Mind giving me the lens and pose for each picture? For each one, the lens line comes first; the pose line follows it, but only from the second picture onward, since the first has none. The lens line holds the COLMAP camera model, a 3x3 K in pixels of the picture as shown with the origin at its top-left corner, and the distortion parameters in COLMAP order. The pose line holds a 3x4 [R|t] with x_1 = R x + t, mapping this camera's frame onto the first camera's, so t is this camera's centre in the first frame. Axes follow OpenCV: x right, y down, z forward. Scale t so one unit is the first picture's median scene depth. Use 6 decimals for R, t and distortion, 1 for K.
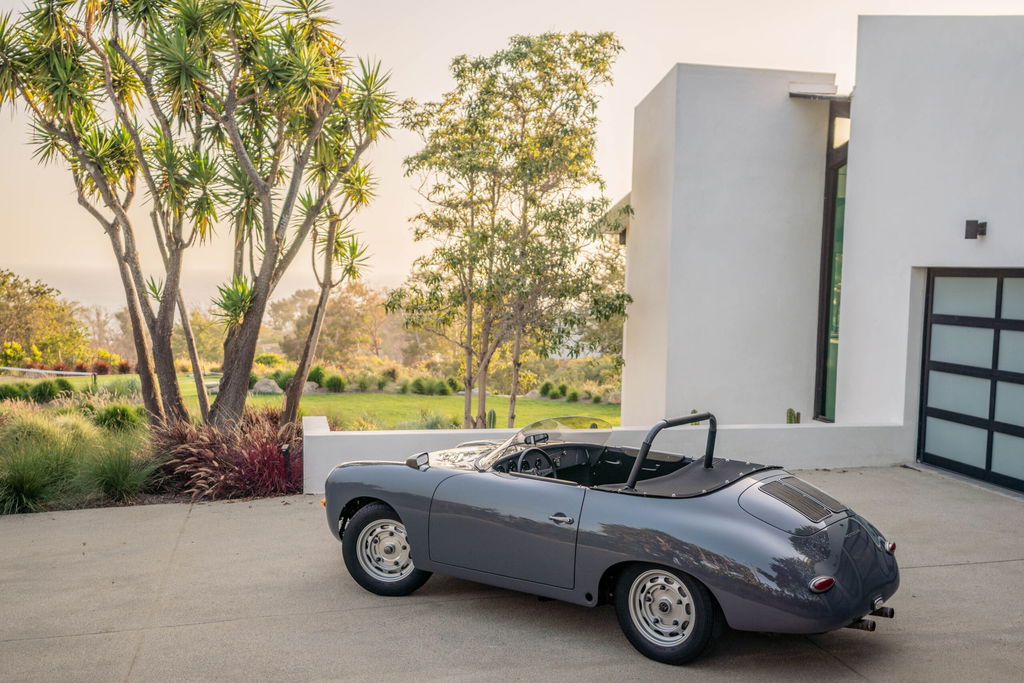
lens RADIAL K [[1025.0, 0, 553.2], [0, 1025.0, 369.0], [0, 0, 1]] dist [0.040390, 0.000000]
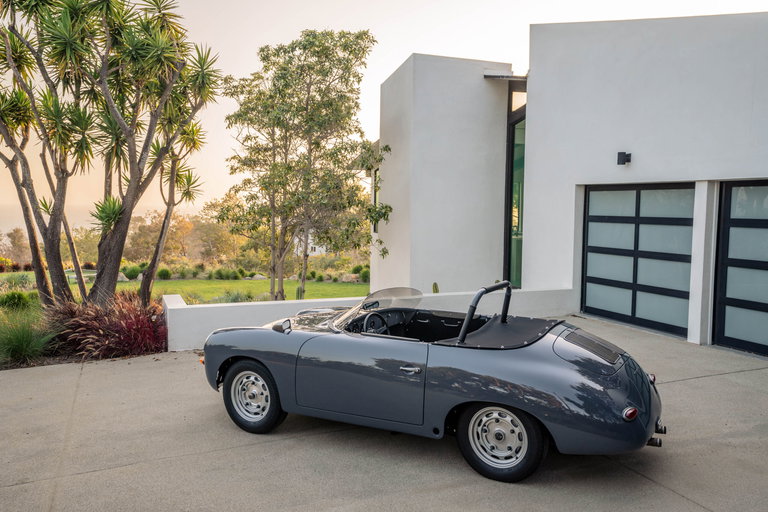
lens RADIAL K [[622.9, 0, 383.4], [0, 622.9, 248.4], [0, 0, 1]] dist [0.017780, 0.019371]
pose [[0.990395, -0.020129, 0.136791, -0.062448], [0.022966, 0.999552, -0.019197, 0.006382], [-0.136343, 0.022154, 0.990414, 0.122005]]
